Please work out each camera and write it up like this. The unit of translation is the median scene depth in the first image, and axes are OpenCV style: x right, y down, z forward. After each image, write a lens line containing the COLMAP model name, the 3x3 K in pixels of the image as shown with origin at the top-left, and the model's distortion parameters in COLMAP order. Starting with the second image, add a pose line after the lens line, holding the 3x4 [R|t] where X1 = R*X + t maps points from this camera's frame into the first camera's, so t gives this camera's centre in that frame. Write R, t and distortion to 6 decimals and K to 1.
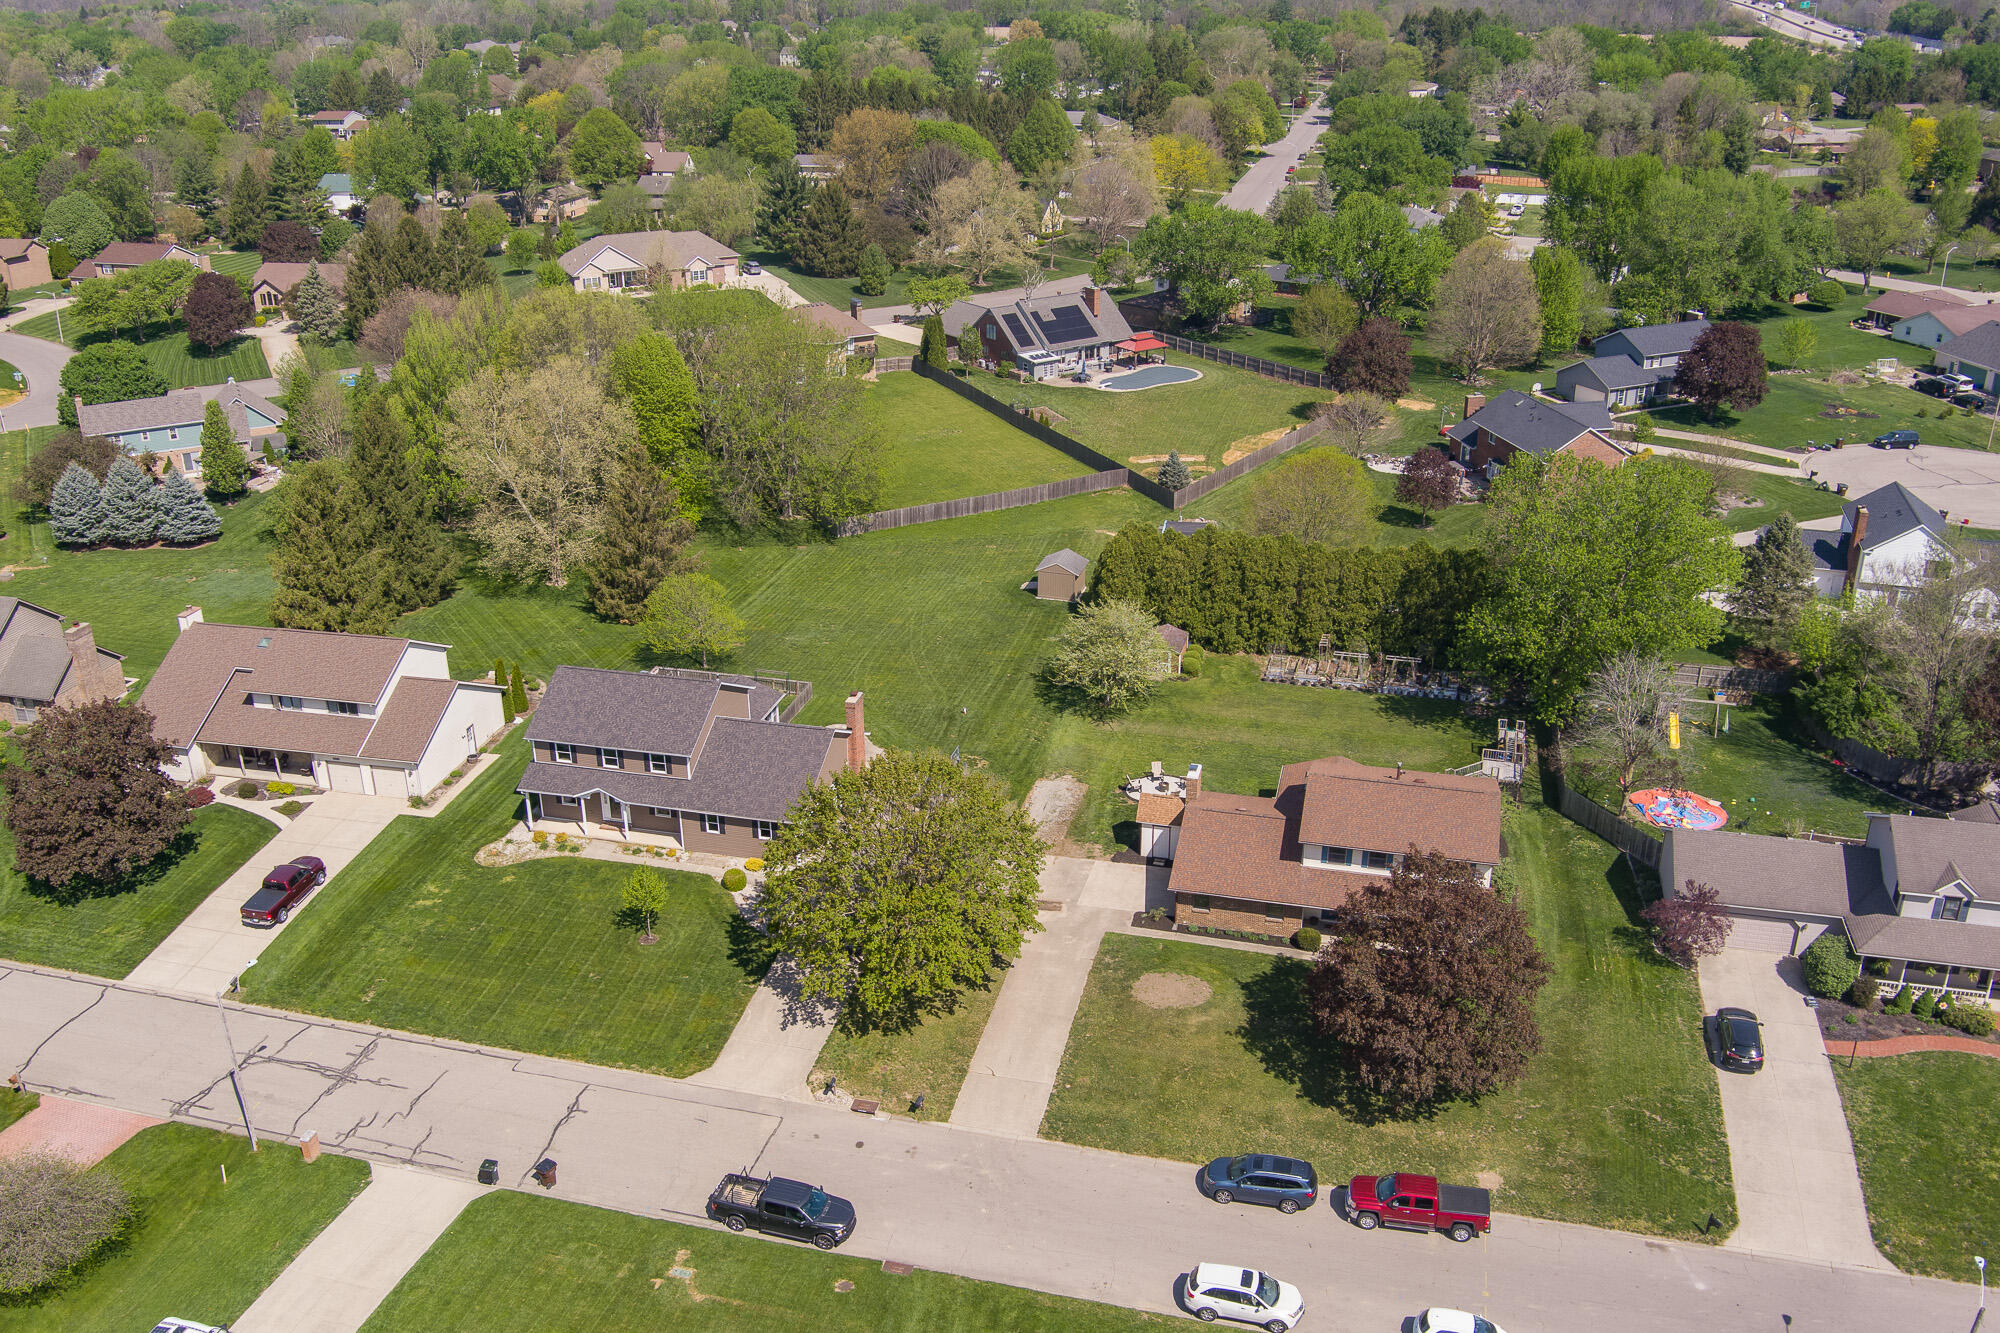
lens RADIAL K [[1613.5, 0, 987.5], [0, 1613.5, 662.4], [0, 0, 1]] dist [0.036459, -0.180852]
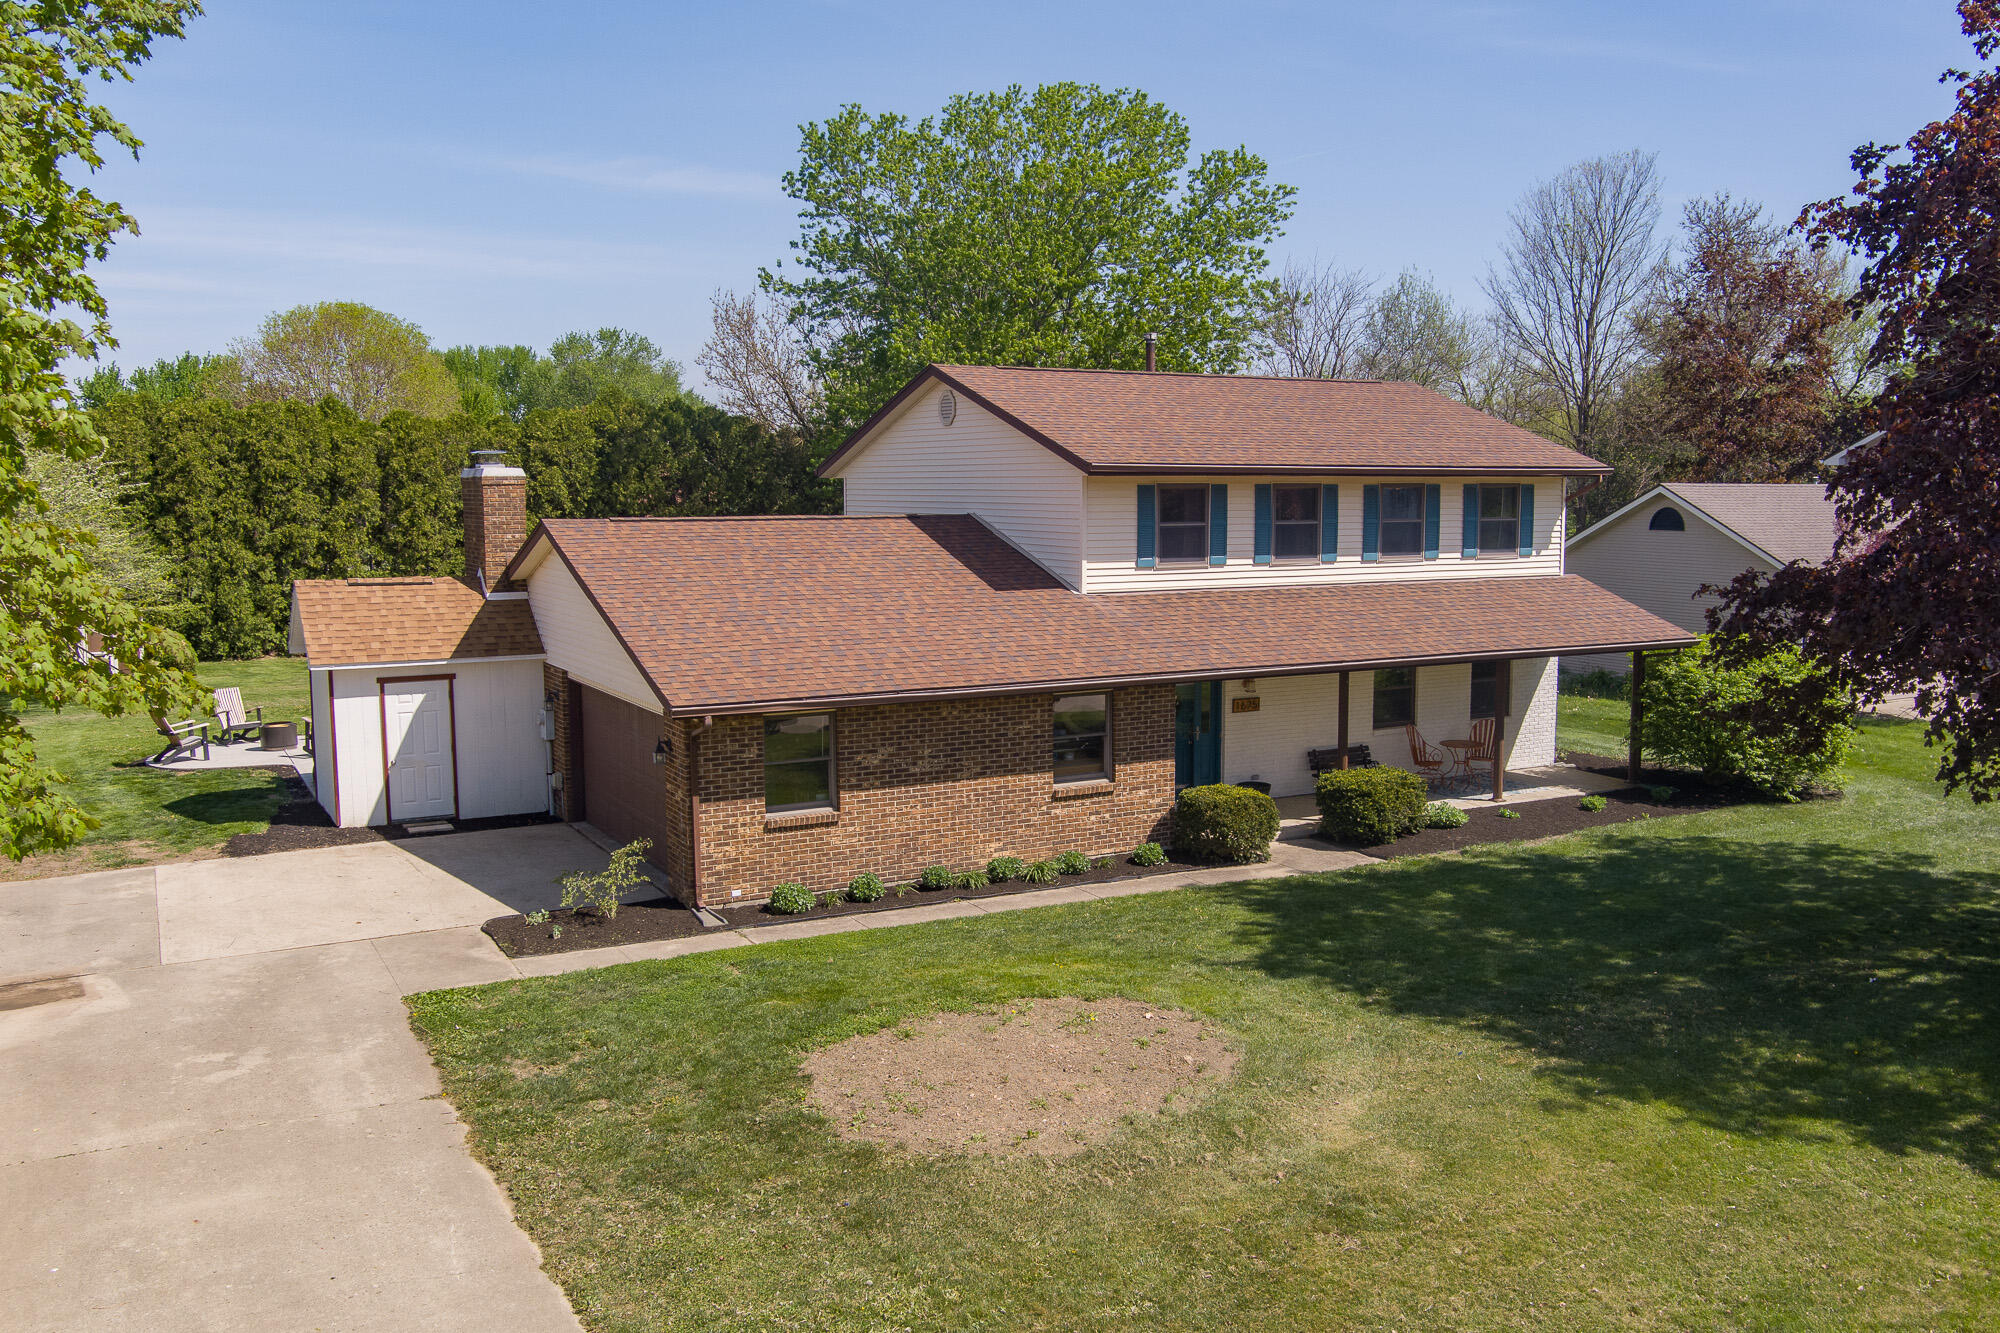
lens RADIAL K [[1611.3, 0, 1000.0], [0, 1611.3, 666.5], [0, 0, 1]] dist [-0.028776, -0.013859]
pose [[0.716209, -0.058562, 0.695425, -0.000618], [0.264258, 0.945030, -0.192575, 0.193546], [-0.645920, 0.321696, 0.692315, 0.866121]]
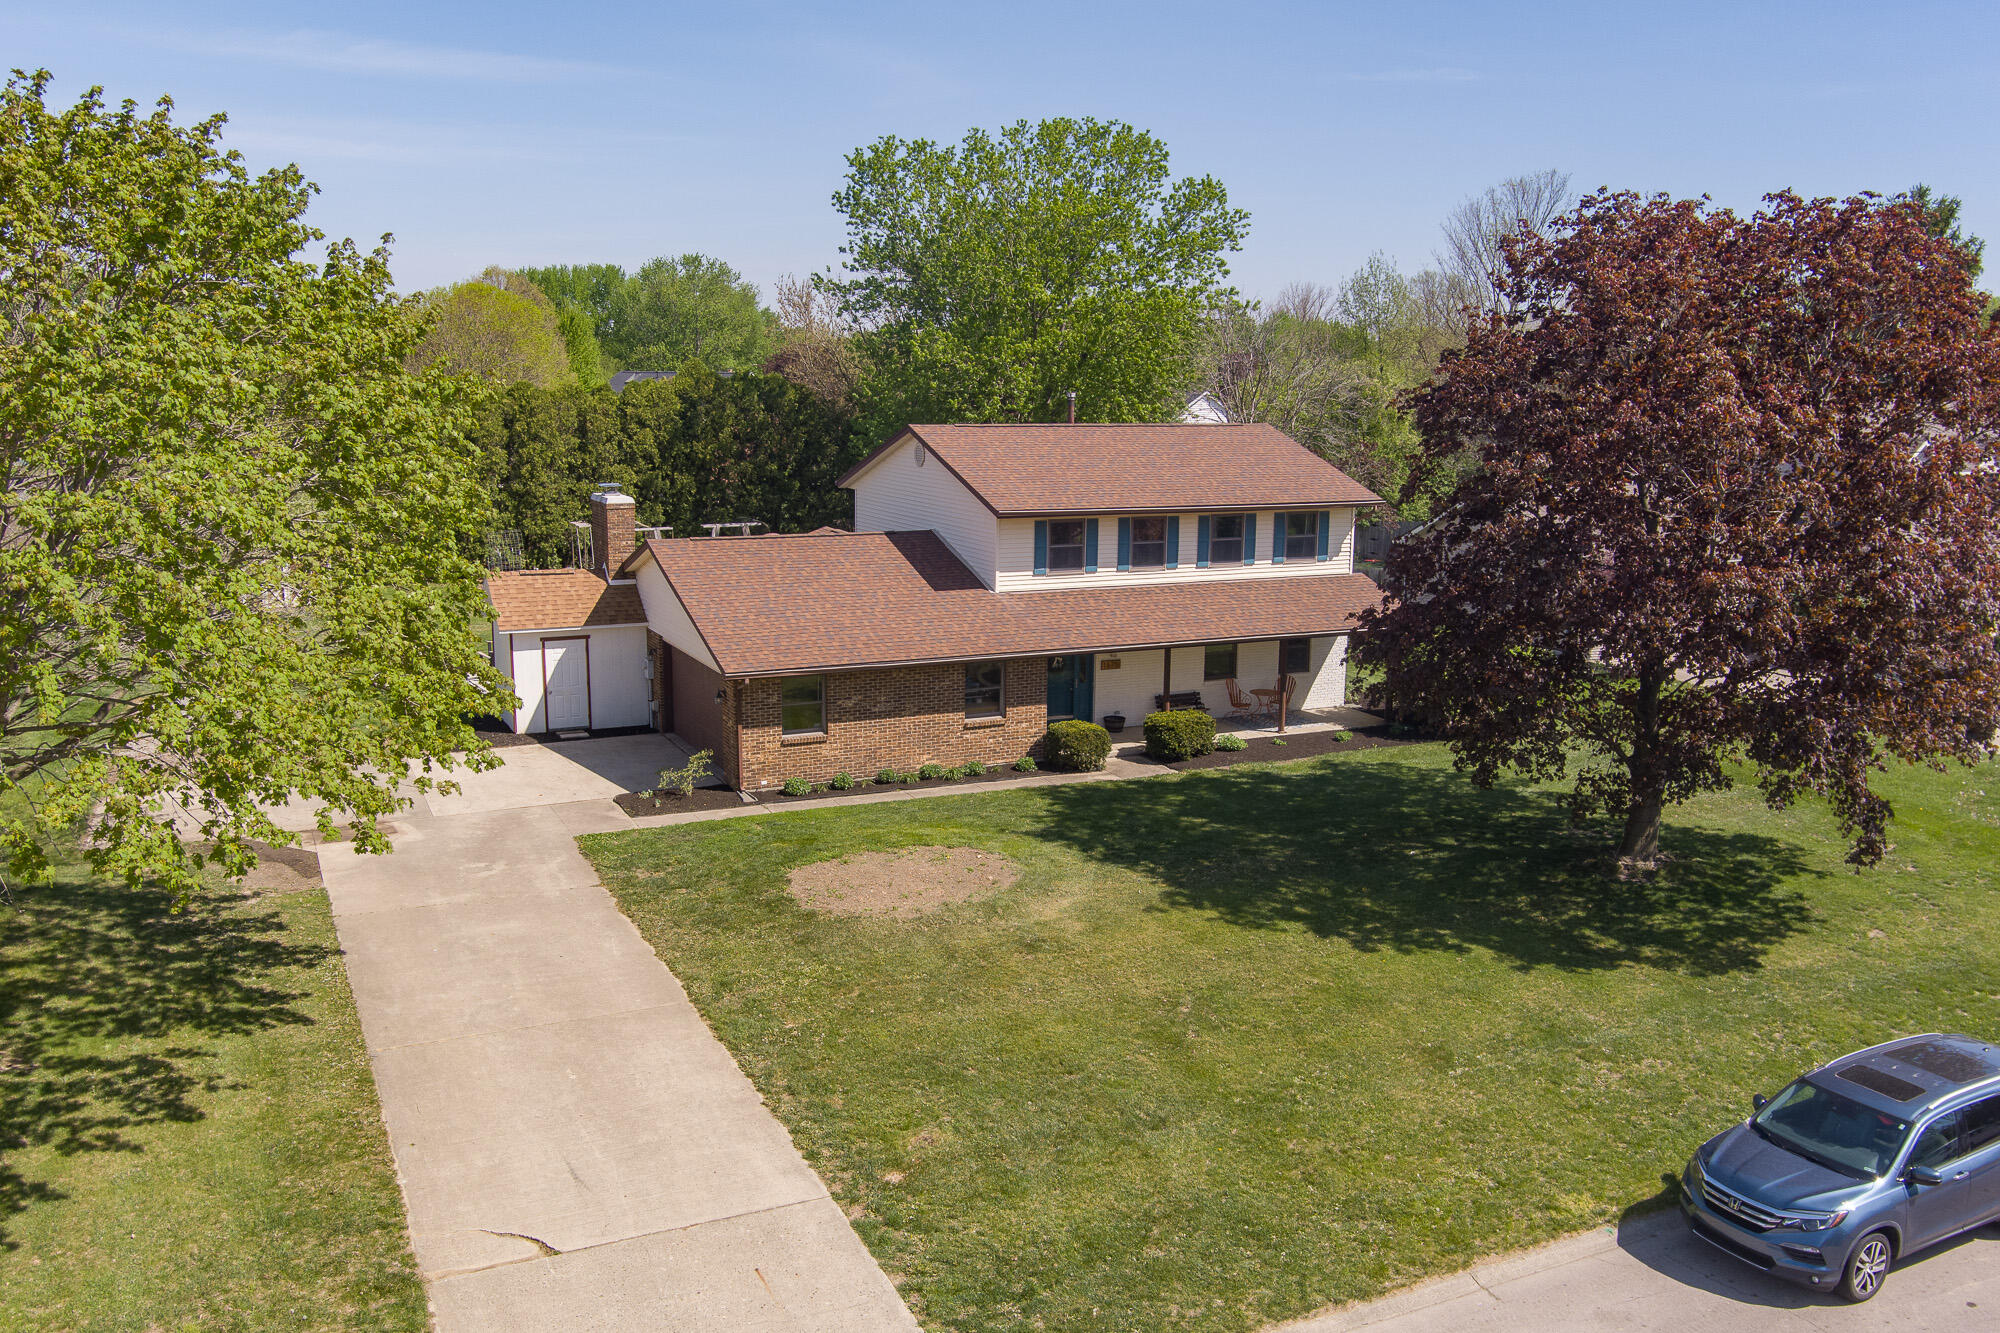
lens RADIAL K [[1613.5, 0, 987.5], [0, 1613.5, 662.4], [0, 0, 1]] dist [0.036459, -0.180852]
pose [[0.755915, -0.090274, 0.648415, -0.073760], [0.236085, 0.961393, -0.141378, 0.208822], [-0.610619, 0.259951, 0.748044, 0.736587]]
